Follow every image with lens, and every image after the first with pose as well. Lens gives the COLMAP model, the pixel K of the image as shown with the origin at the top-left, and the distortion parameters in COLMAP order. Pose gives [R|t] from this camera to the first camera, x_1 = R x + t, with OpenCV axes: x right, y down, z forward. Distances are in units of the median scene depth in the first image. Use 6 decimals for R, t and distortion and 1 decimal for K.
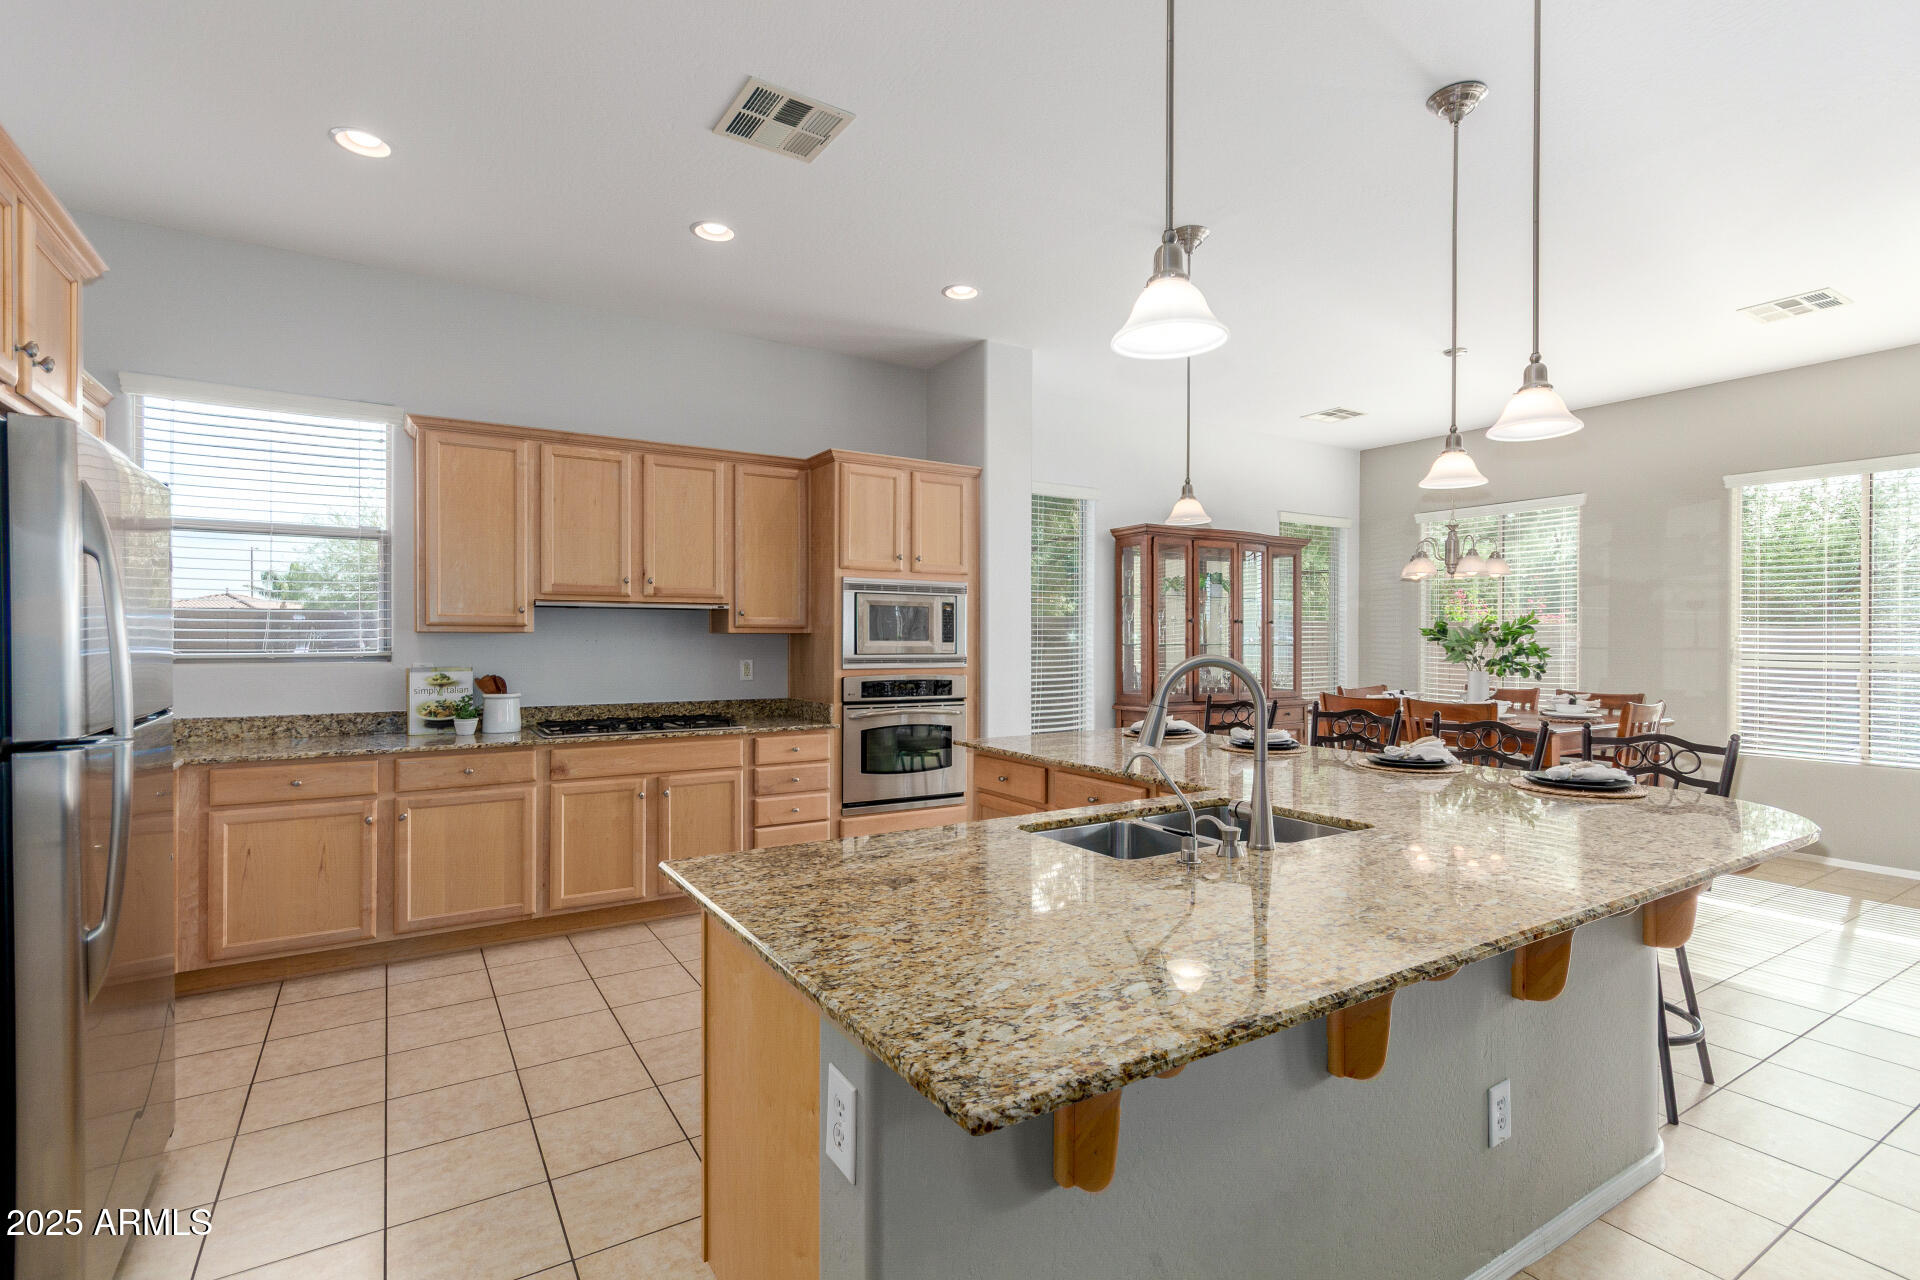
lens RADIAL K [[894.3, 0, 951.7], [0, 894.3, 643.0], [0, 0, 1]] dist [0.011925, -0.002976]
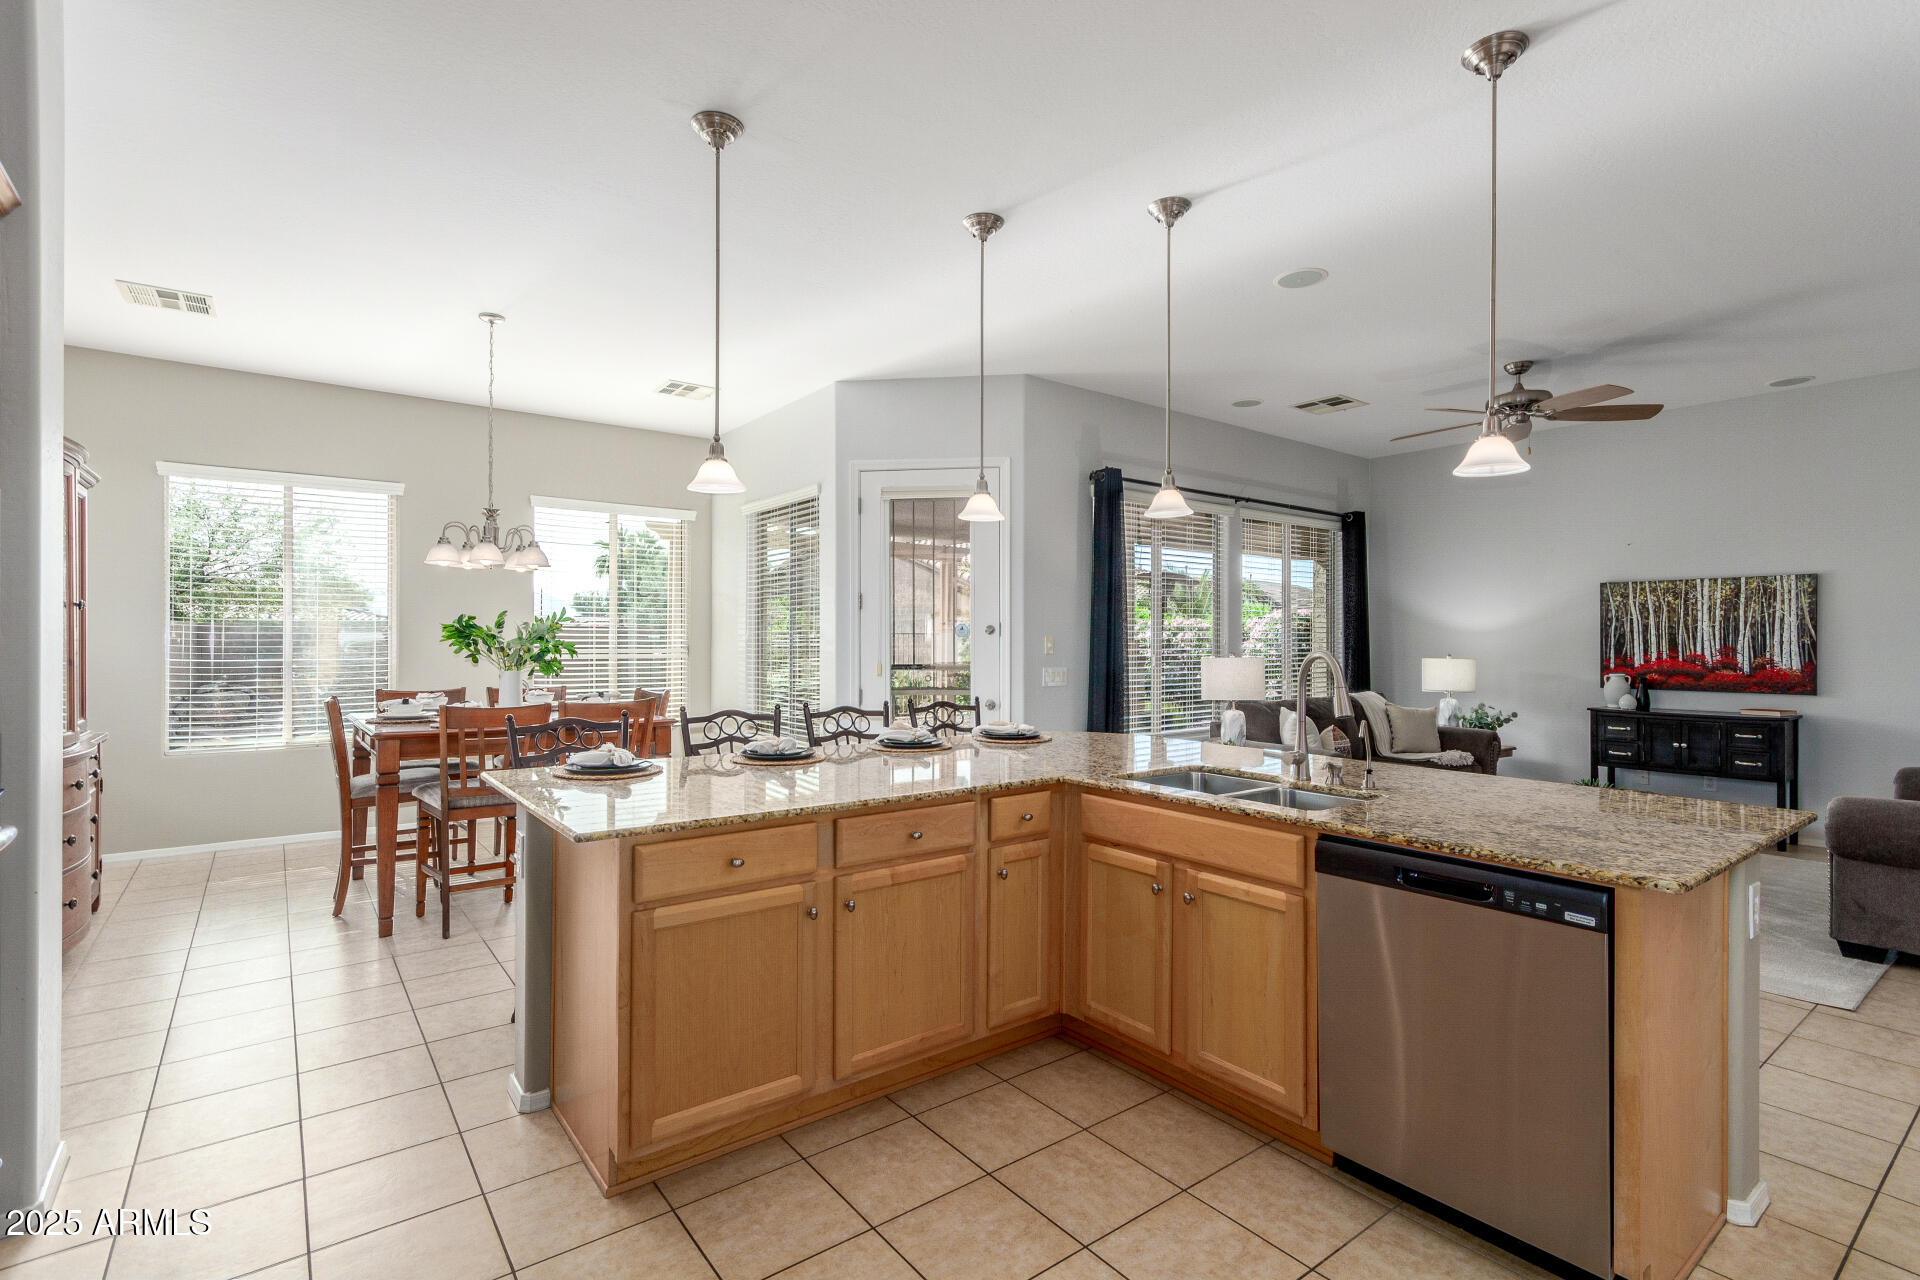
lens RADIAL K [[894.3, 0, 959.1], [0, 894.3, 643.2], [0, 0, 1]] dist [0.011925, -0.002976]
pose [[-0.091776, -0.008461, 0.995744, -0.682210], [-0.000255, 0.999964, 0.008473, -0.007791], [-0.995780, 0.000523, -0.091775, 1.072175]]
